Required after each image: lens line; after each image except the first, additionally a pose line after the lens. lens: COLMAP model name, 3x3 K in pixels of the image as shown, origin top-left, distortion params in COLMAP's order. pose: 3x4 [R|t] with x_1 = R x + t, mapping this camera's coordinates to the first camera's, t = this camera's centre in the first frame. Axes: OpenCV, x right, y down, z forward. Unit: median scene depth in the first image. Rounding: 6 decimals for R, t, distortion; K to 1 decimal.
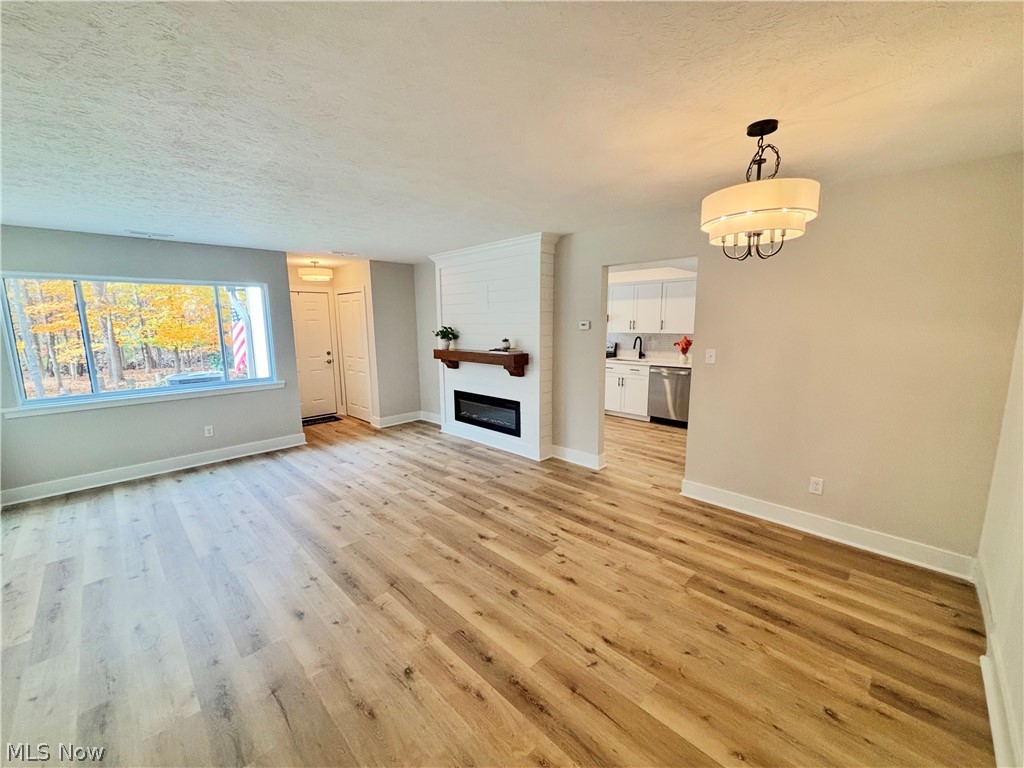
lens RADIAL K [[415.1, 0, 506.5], [0, 415.1, 384.6], [0, 0, 1]] dist [0.000827, 0.000526]
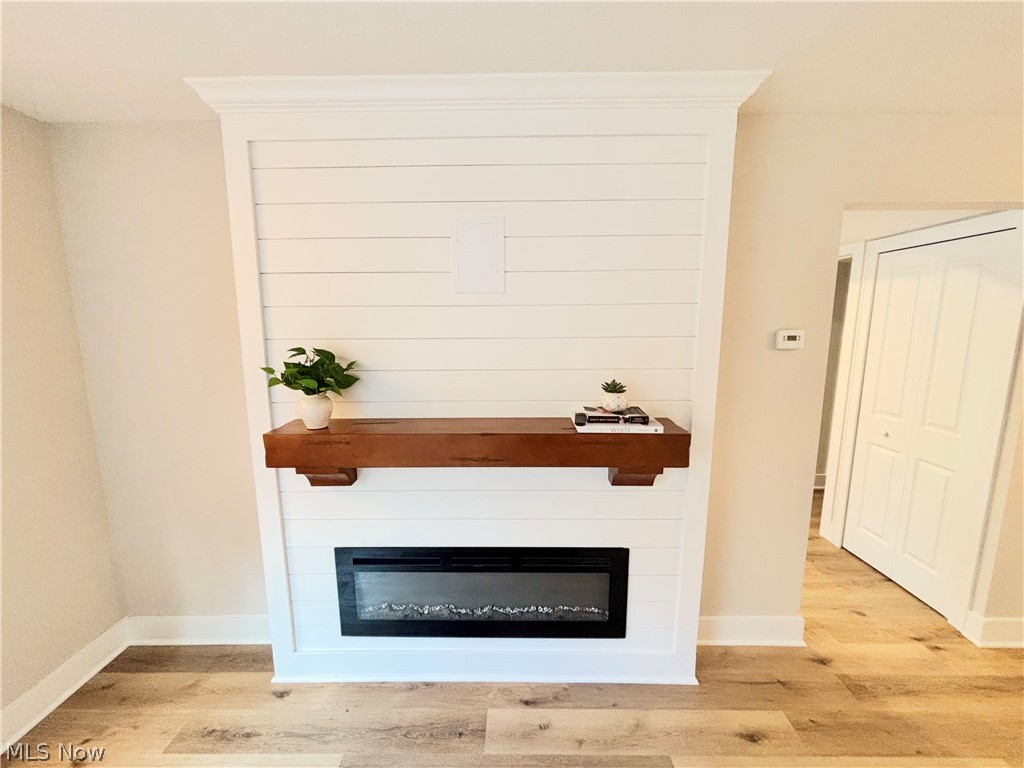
lens RADIAL K [[415.1, 0, 513.5], [0, 415.1, 382.0], [0, 0, 1]] dist [0.000827, 0.000526]
pose [[0.708353, -0.094339, 0.699526, -0.328403], [0.108768, 0.993780, 0.023882, -0.144113], [-0.697428, 0.059169, 0.714208, 0.923562]]
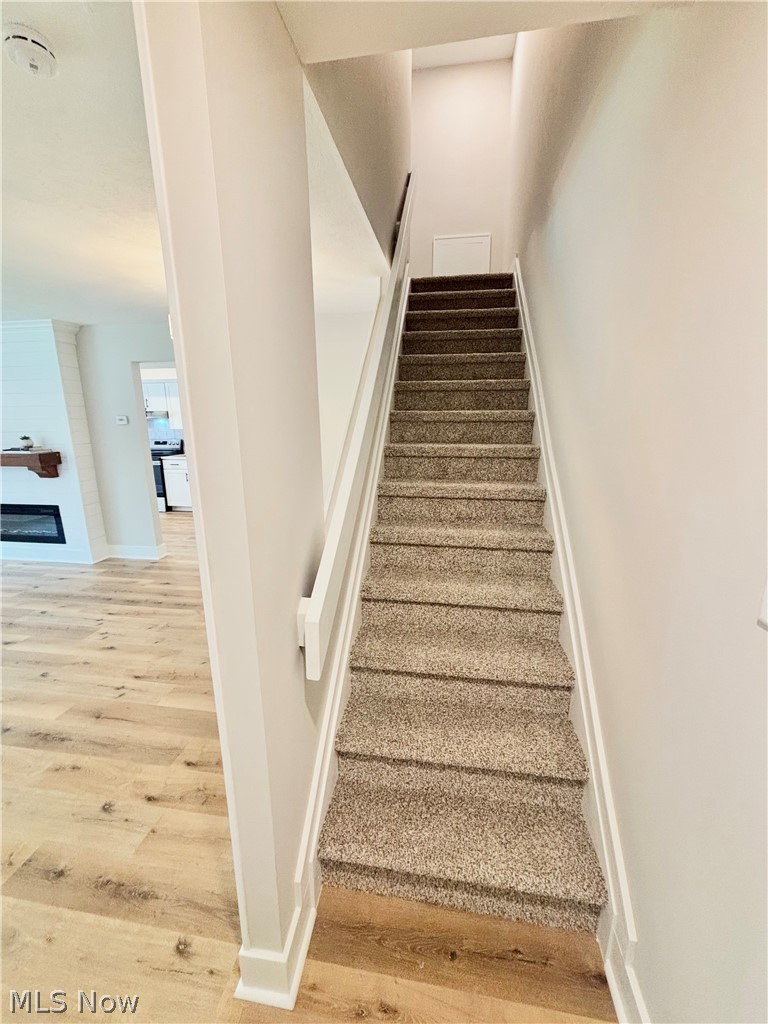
lens RADIAL K [[415.1, 0, 381.8], [0, 415.1, 511.4], [0, 0, 1]] dist [0.000827, 0.000526]
pose [[0.803135, -0.127208, 0.582058, 0.082282], [0.090471, 0.991651, 0.091891, 0.041055], [-0.588888, -0.021142, 0.807938, -0.194396]]
